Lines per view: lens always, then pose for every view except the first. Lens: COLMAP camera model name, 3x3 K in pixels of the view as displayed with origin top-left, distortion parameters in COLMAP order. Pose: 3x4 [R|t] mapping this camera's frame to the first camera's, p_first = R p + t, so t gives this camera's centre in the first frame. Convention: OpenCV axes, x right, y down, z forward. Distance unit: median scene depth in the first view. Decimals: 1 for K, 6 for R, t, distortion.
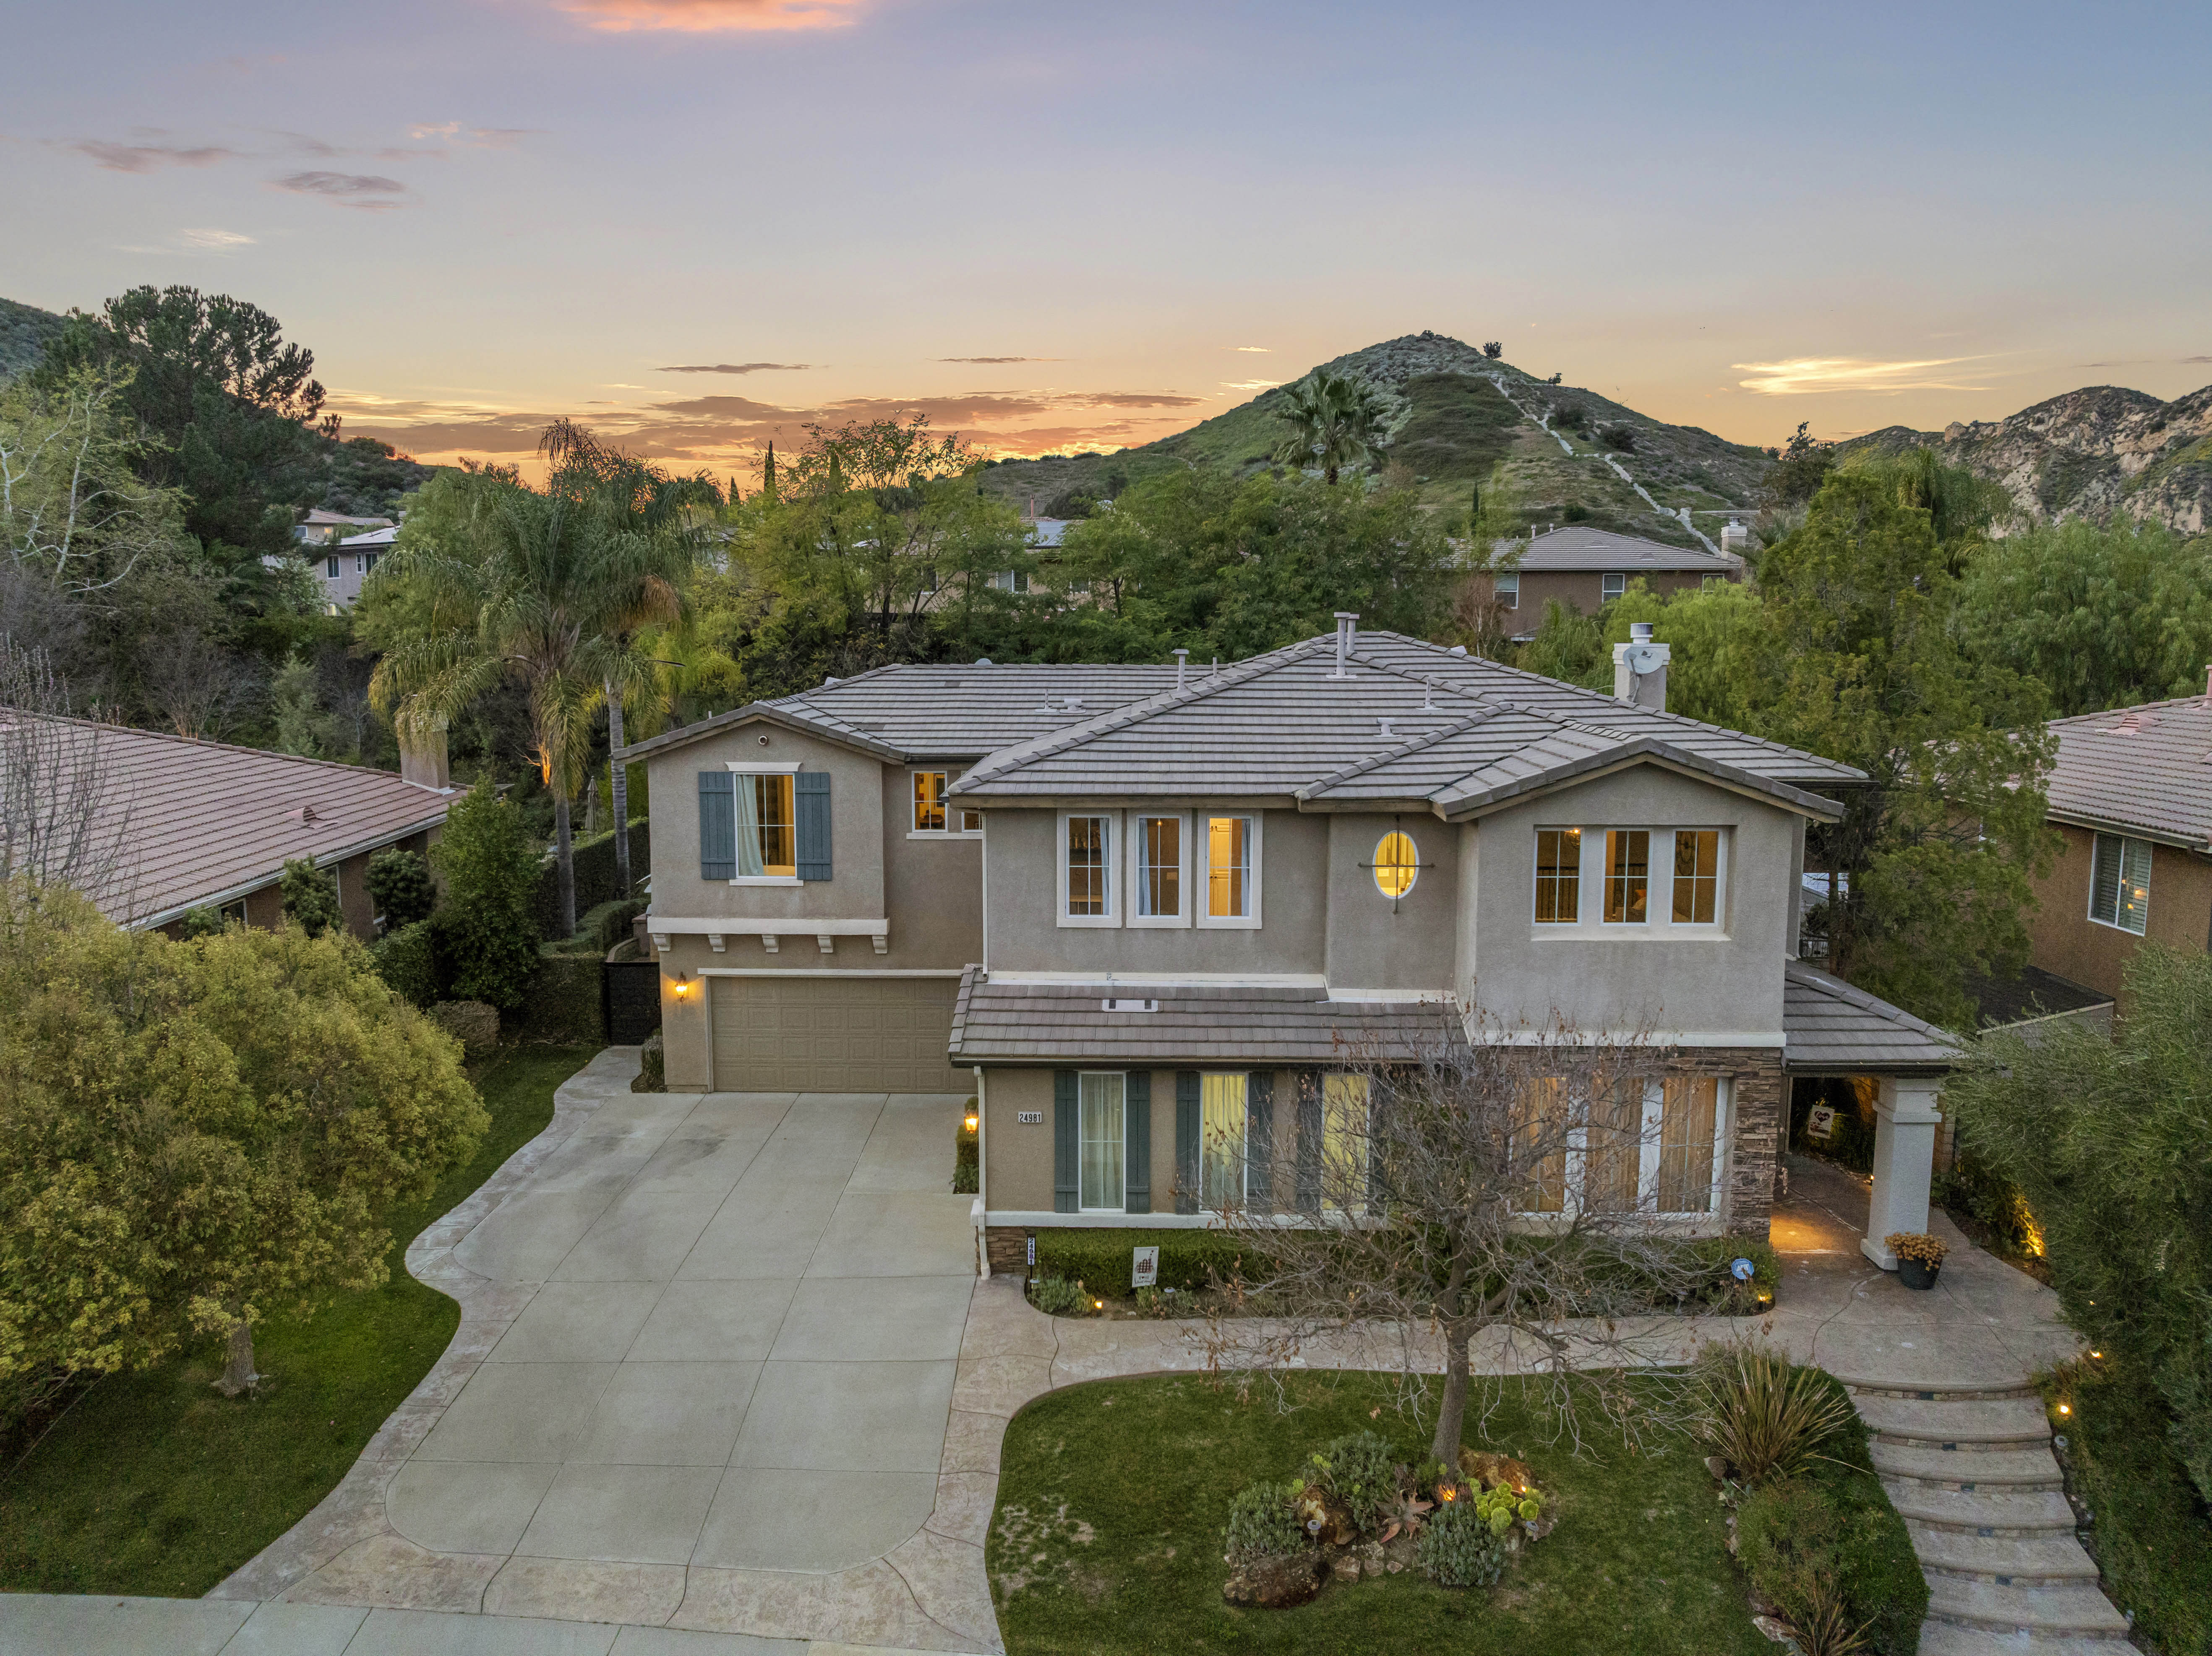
lens RADIAL K [[1558.0, 0, 1106.0], [0, 1558.0, 828.0], [0, 0, 1]] dist [-0.045421, 0.017744]
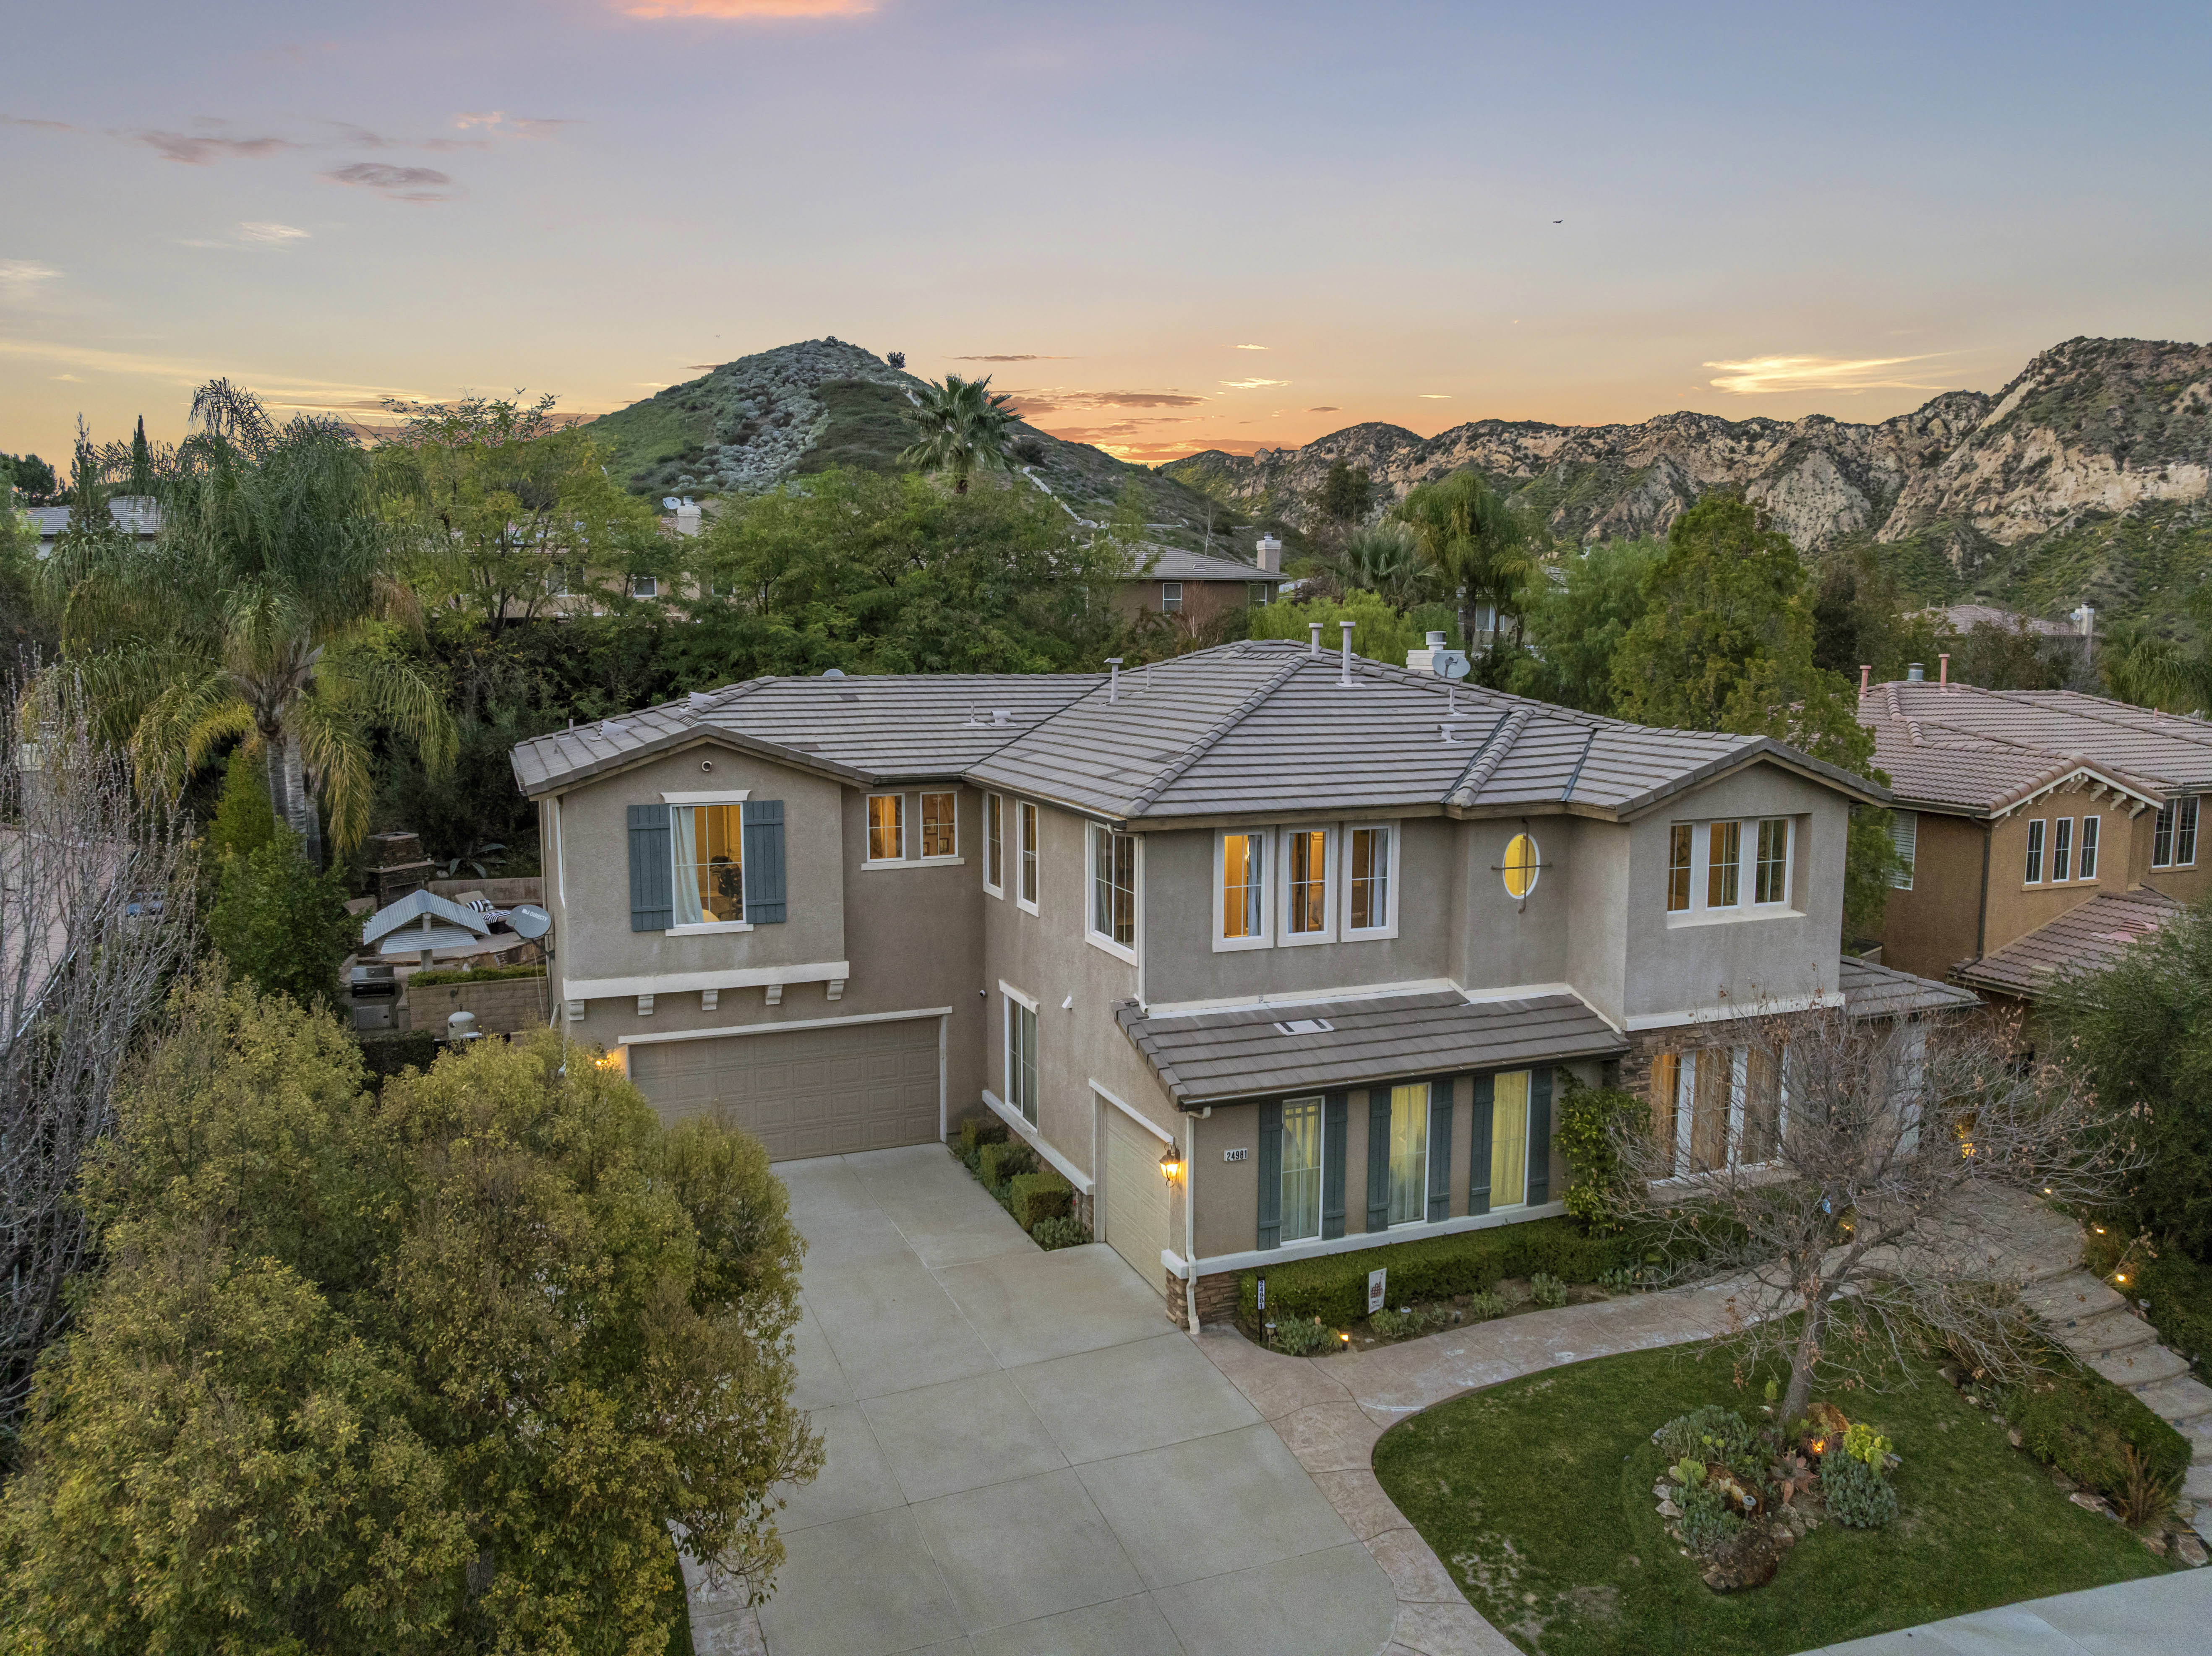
lens RADIAL K [[1558.0, 0, 1106.0], [0, 1558.0, 828.0], [0, 0, 1]] dist [-0.045421, 0.017744]
pose [[0.918183, -0.048192, 0.393214, -0.362211], [0.049439, 0.998753, 0.006962, -0.017250], [-0.393059, 0.013047, 0.919421, 0.118994]]
